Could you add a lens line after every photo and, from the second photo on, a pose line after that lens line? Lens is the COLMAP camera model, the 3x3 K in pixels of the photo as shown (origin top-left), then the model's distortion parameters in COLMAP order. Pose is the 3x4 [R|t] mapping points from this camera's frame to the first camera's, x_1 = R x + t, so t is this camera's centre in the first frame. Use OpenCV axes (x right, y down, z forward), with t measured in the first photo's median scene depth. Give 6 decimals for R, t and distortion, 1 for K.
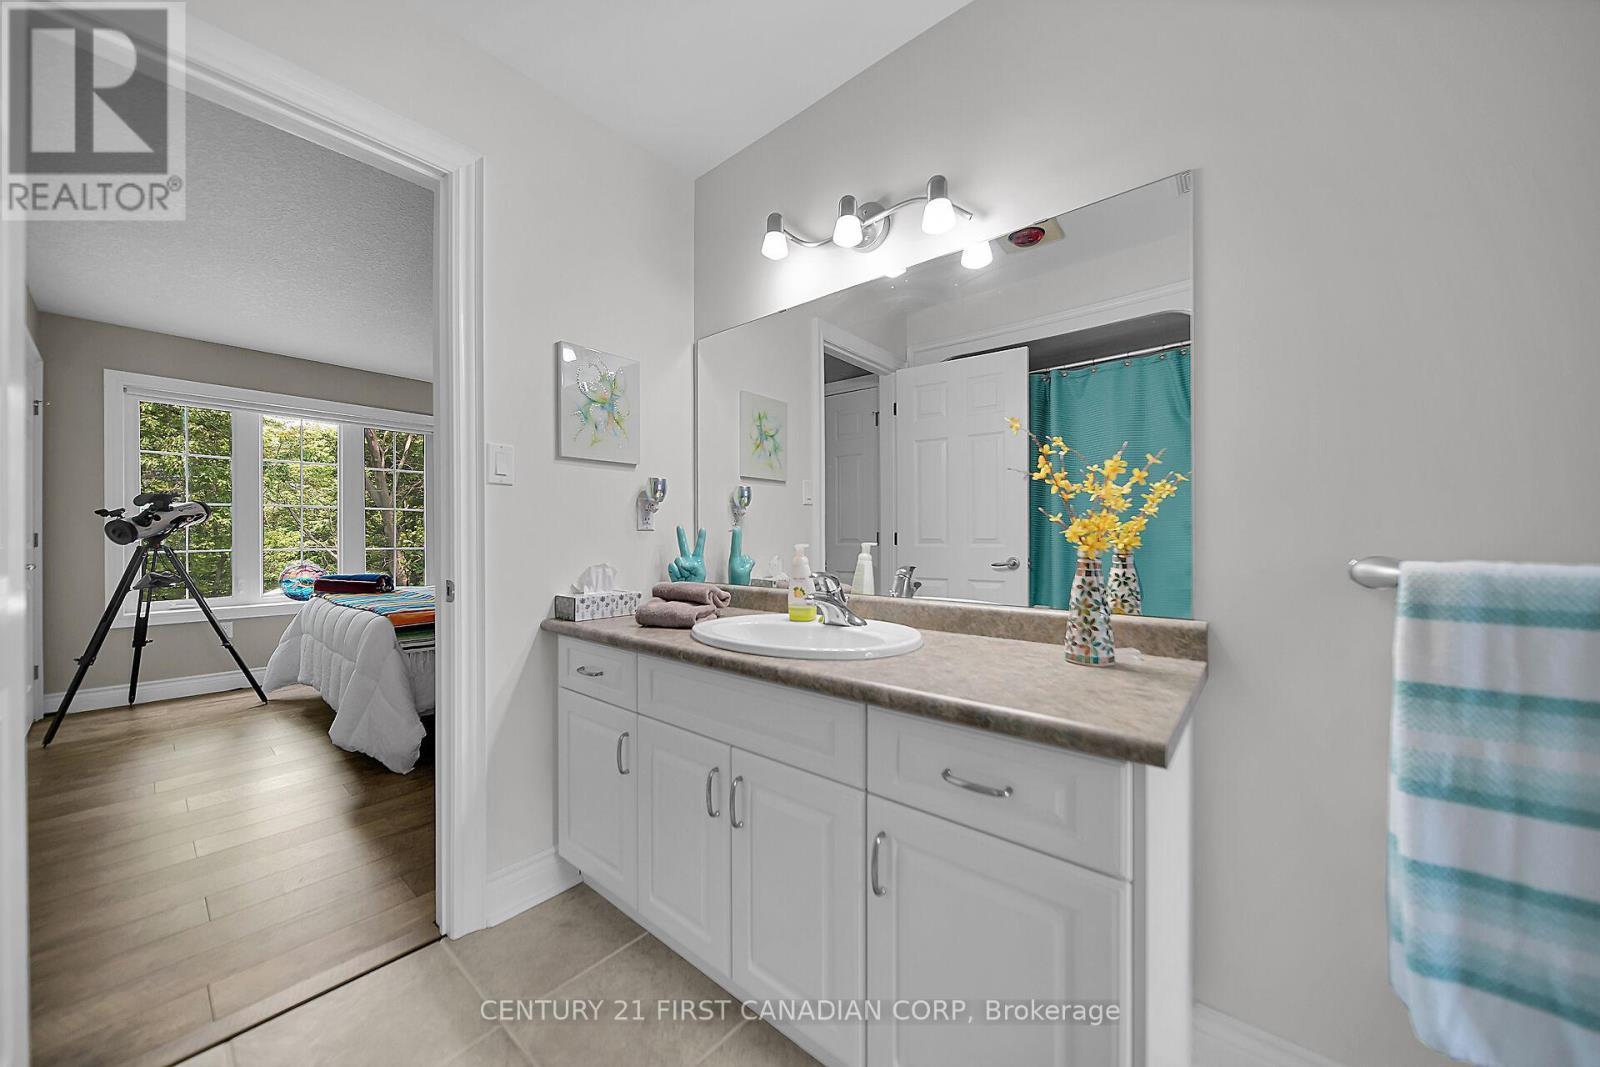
lens RADIAL K [[569.5, 0, 808.5], [0, 569.5, 535.1], [0, 0, 1]] dist [-0.000626, -0.000474]
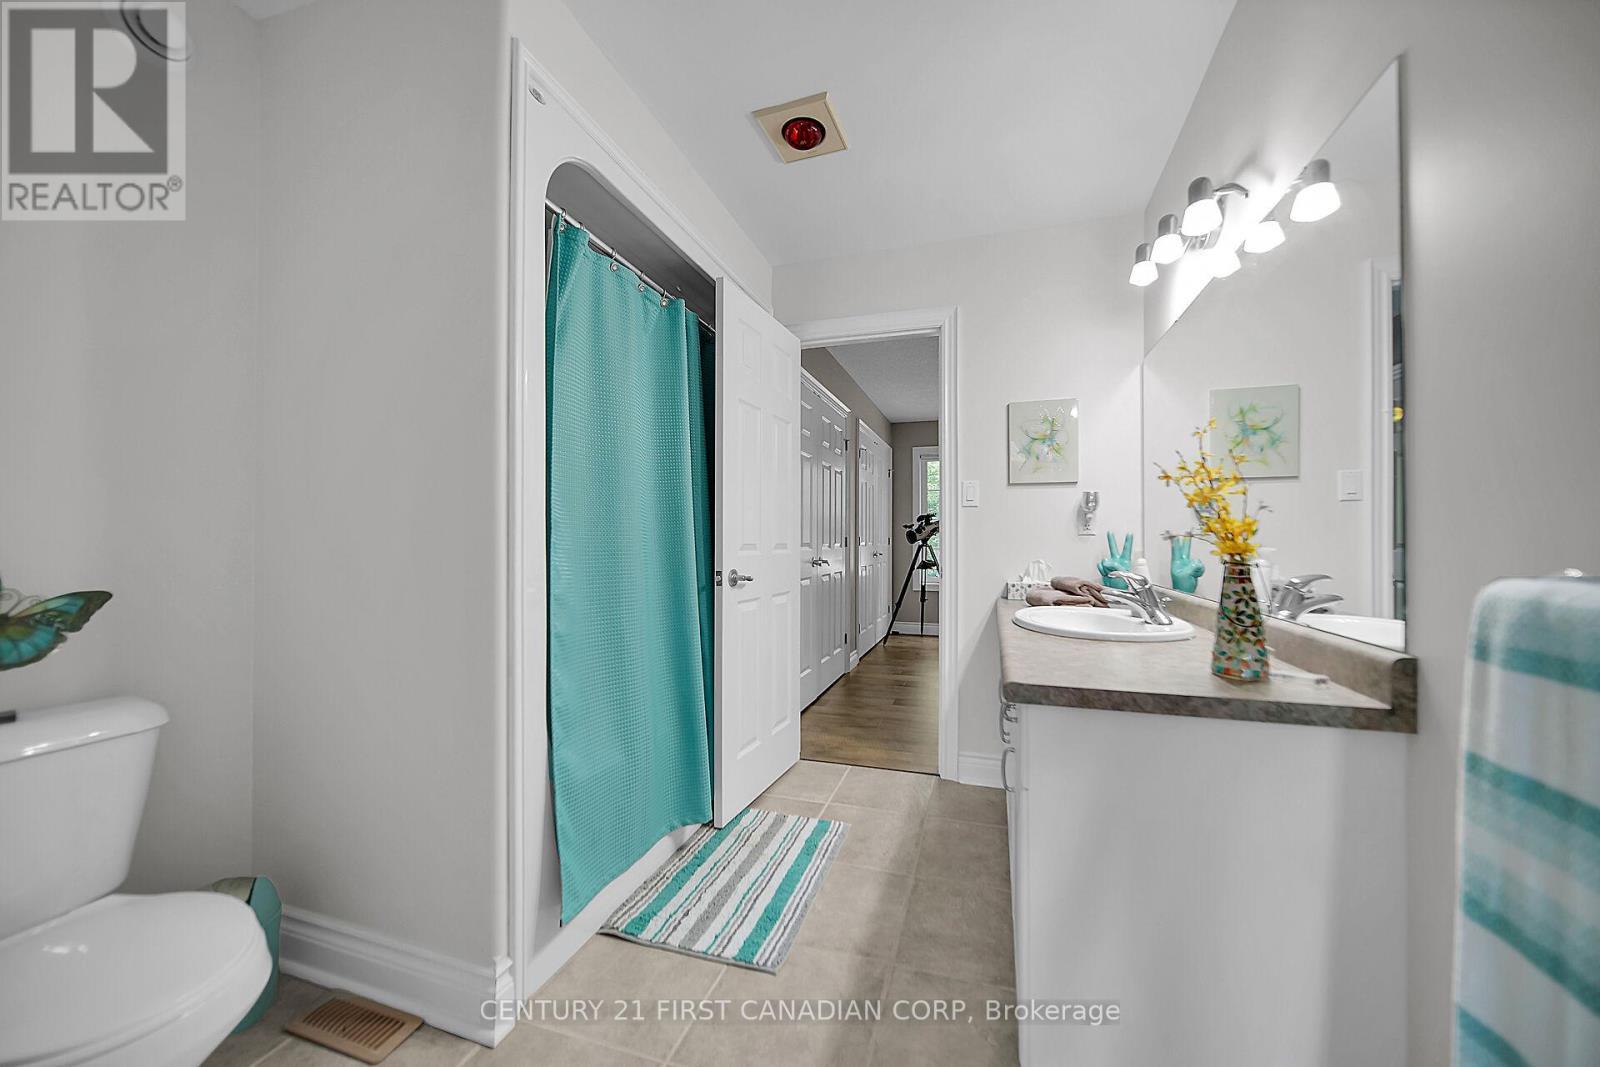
lens RADIAL K [[569.5, 0, 802.4], [0, 569.5, 541.9], [0, 0, 1]] dist [-0.000626, -0.000474]
pose [[0.369005, 0.006441, -0.929405, 0.347076], [-0.001782, 0.999979, 0.006223, -0.000021], [0.929426, -0.000640, 0.369009, -0.004010]]
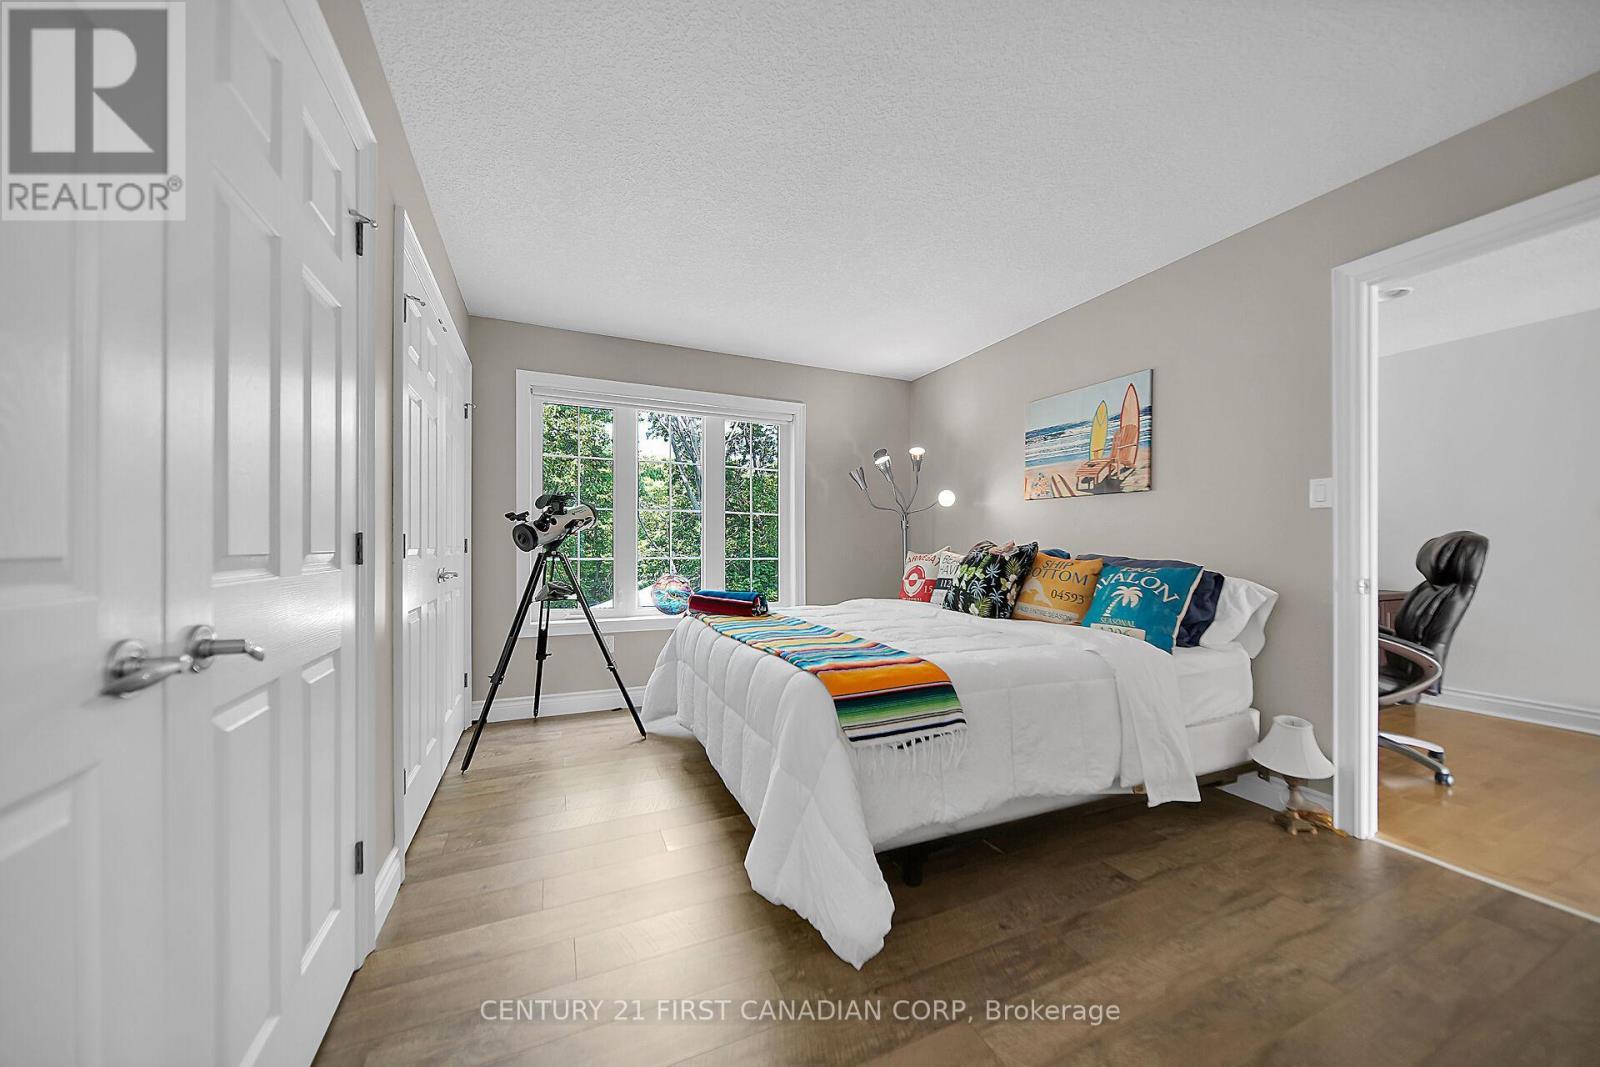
lens RADIAL K [[569.5, 0, 807.4], [0, 569.5, 549.6], [0, 0, 1]] dist [-0.000626, -0.000474]
pose [[0.902510, 0.012181, -0.430496, -0.391798], [-0.009343, 0.999918, 0.008706, 0.001778], [0.430567, -0.003835, 0.902551, 0.355780]]
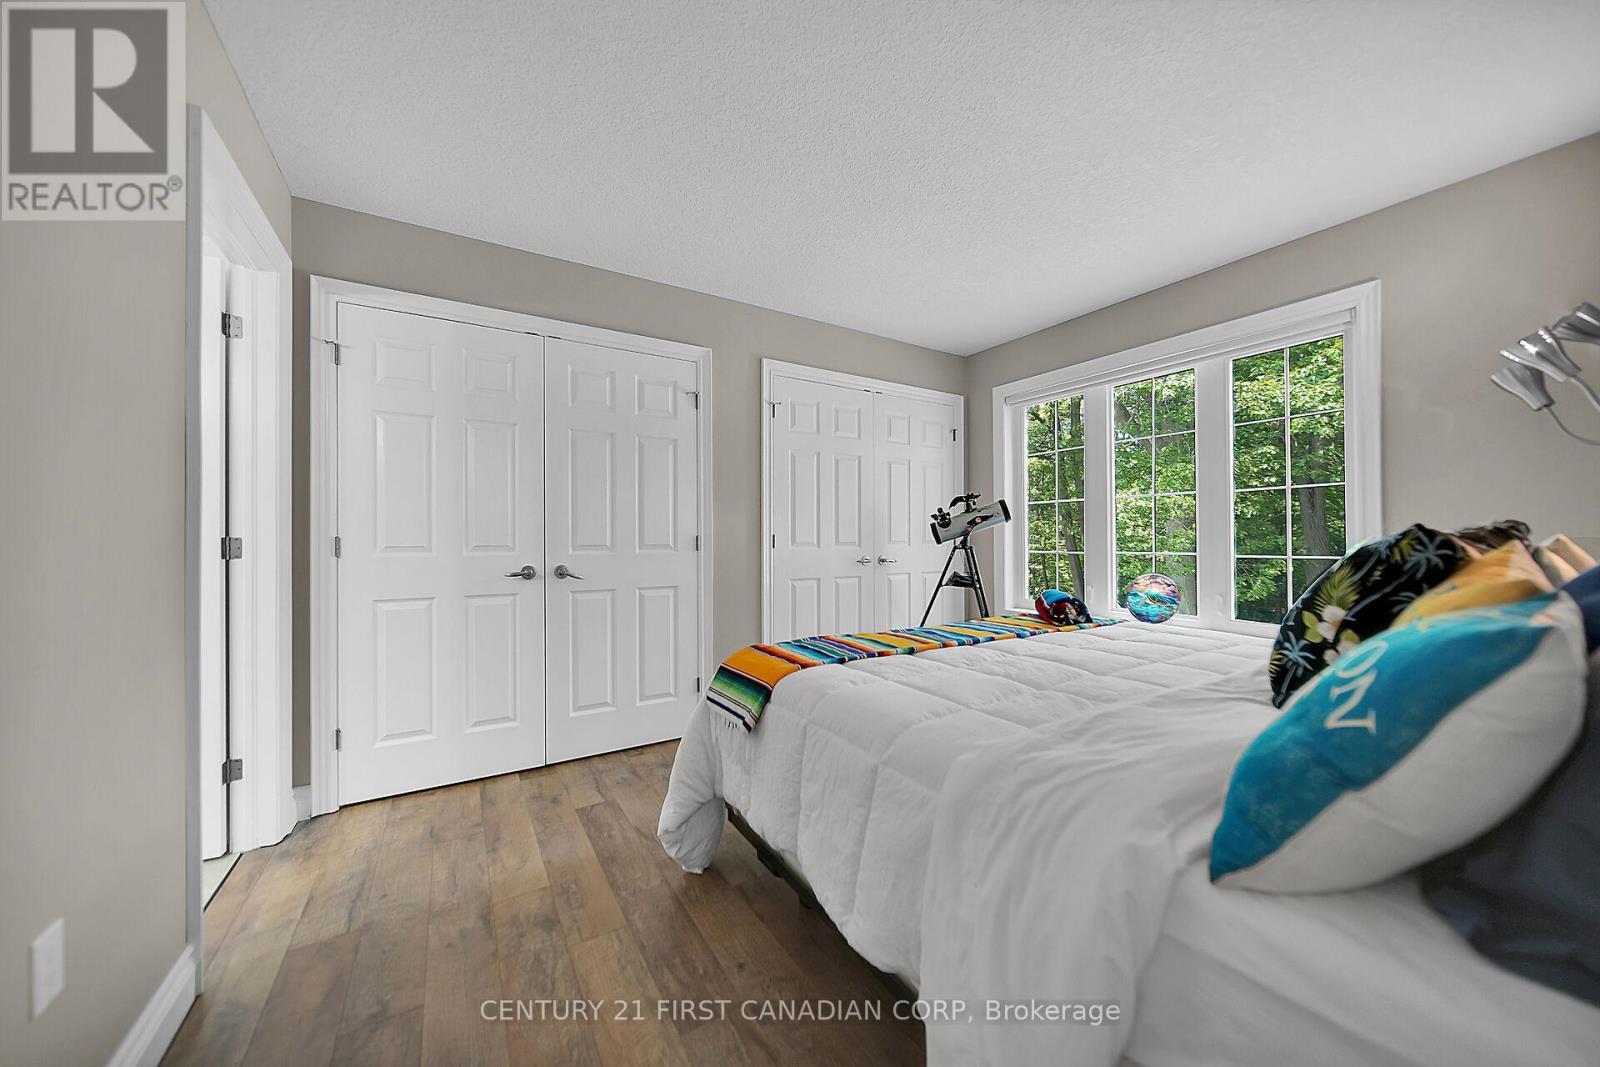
lens RADIAL K [[569.5, 0, 802.4], [0, 569.5, 538.5], [0, 0, 1]] dist [-0.000626, -0.000474]
pose [[-0.317017, 0.006449, -0.948398, -0.054478], [0.009602, 0.999947, 0.003590, -0.002094], [0.948371, -0.007968, -0.317062, 1.039935]]
